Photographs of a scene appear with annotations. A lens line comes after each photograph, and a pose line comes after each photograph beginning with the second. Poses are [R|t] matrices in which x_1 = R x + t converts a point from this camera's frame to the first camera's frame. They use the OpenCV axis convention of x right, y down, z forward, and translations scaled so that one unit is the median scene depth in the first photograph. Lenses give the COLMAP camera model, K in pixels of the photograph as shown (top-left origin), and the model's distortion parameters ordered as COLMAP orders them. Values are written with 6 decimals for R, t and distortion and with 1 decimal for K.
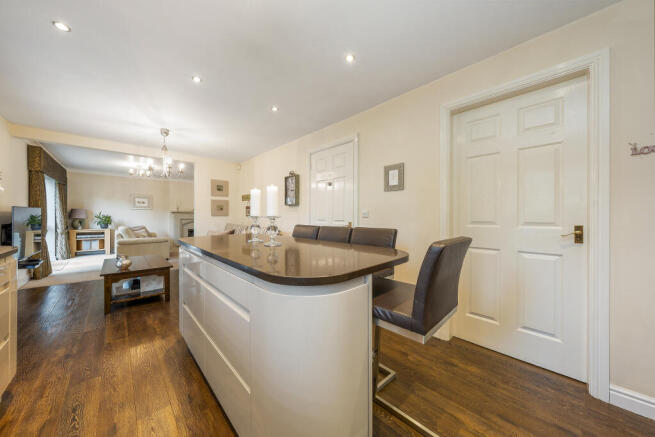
lens RADIAL K [[225.5, 0, 327.5], [0, 225.5, 218.5], [0, 0, 1]] dist [-0.000206, -0.000040]
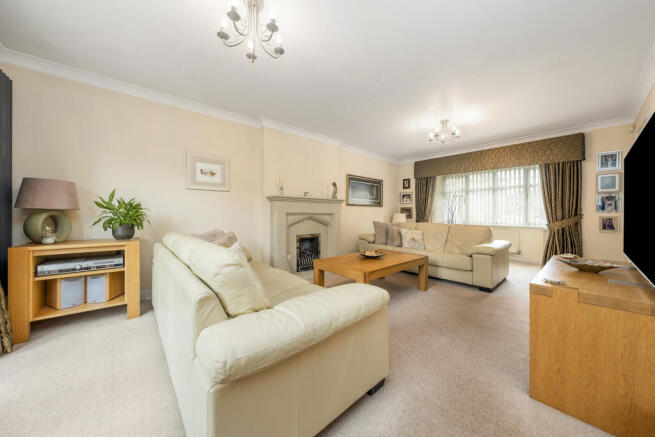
lens RADIAL K [[225.5, 0, 327.5], [0, 225.5, 218.5], [0, 0, 1]] dist [-0.000206, -0.000040]
pose [[0.998428, -0.001202, -0.056030, -0.667639], [0.002050, 0.999884, 0.015081, 0.008308], [0.056005, -0.015172, 0.998315, 0.681855]]
